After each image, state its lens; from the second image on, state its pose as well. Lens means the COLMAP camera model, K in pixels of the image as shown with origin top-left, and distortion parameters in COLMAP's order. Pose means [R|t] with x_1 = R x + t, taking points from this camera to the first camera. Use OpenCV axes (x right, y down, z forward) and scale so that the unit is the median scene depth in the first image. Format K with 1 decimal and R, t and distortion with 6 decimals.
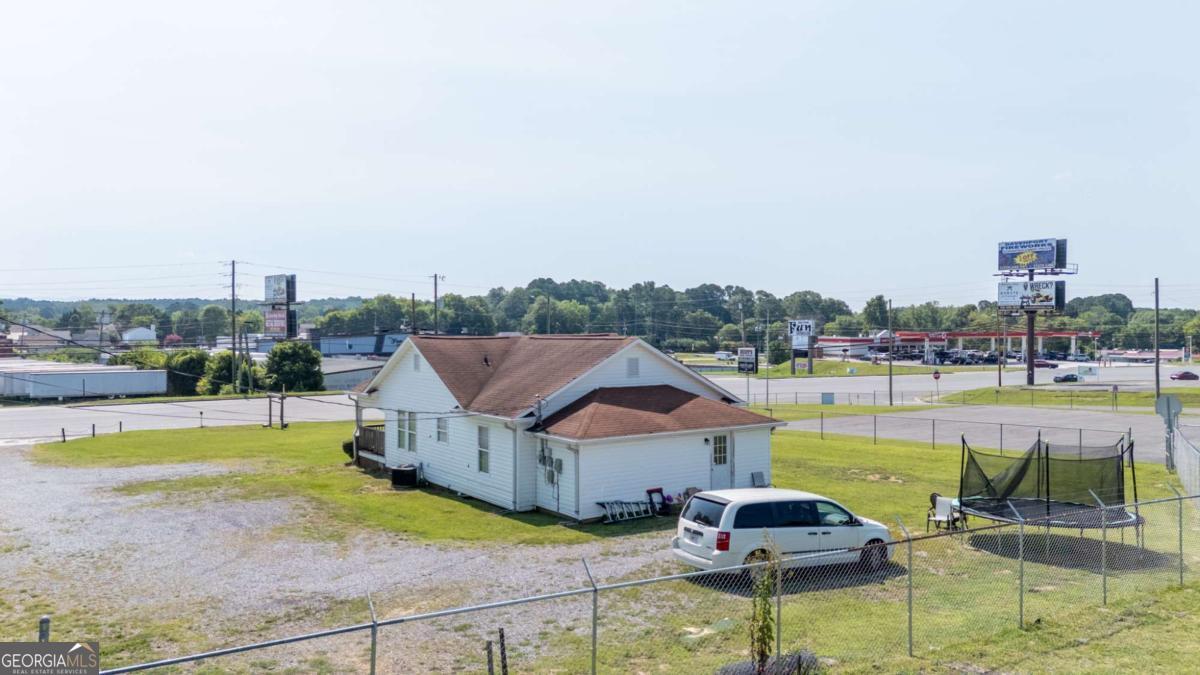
lens RADIAL K [[874.3, 0, 600.0], [0, 874.3, 337.5], [0, 0, 1]] dist [0.089235, -0.100891]
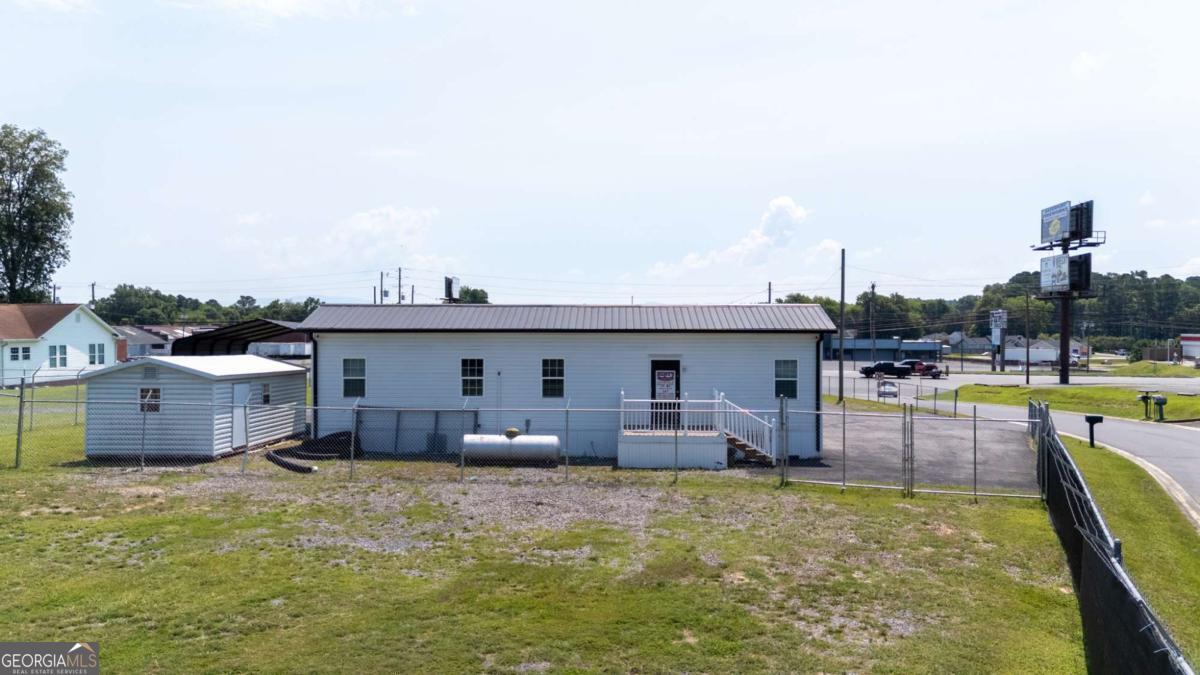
lens RADIAL K [[874.3, 0, 600.0], [0, 874.3, 337.5], [0, 0, 1]] dist [0.089235, -0.100891]
pose [[0.792312, 0.010441, -0.610027, 0.640548], [-0.012635, 0.999920, 0.000704, 0.016371], [0.609986, 0.007150, 0.792380, 0.095757]]
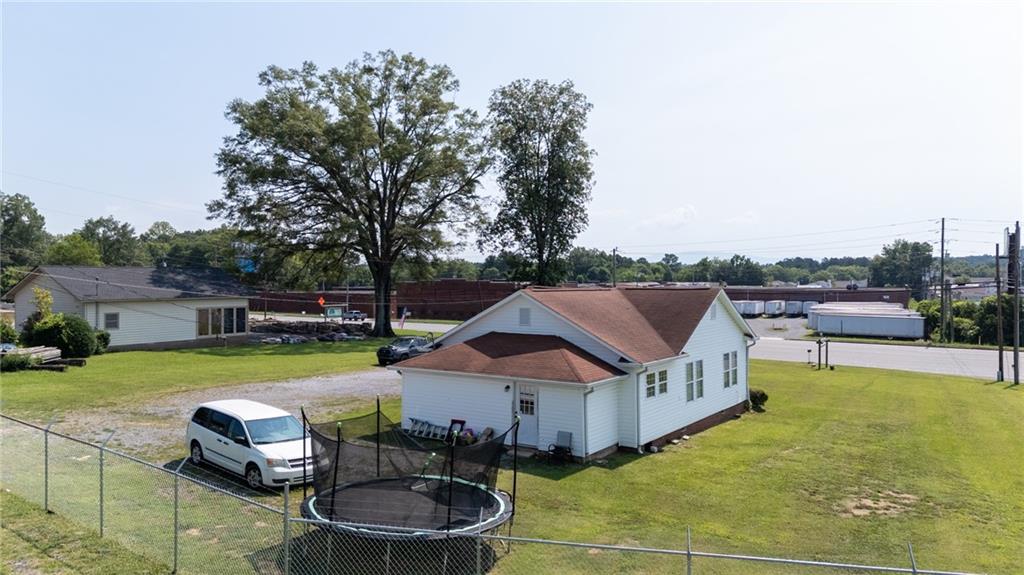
lens RADIAL K [[746.1, 0, 512.0], [0, 746.1, 287.5], [0, 0, 1]] dist [0.089235, -0.100891]
pose [[0.355466, 0.015683, -0.934558, 0.247210], [-0.016696, 0.999806, 0.010427, -0.003416], [0.934540, 0.011897, 0.355659, 0.174462]]
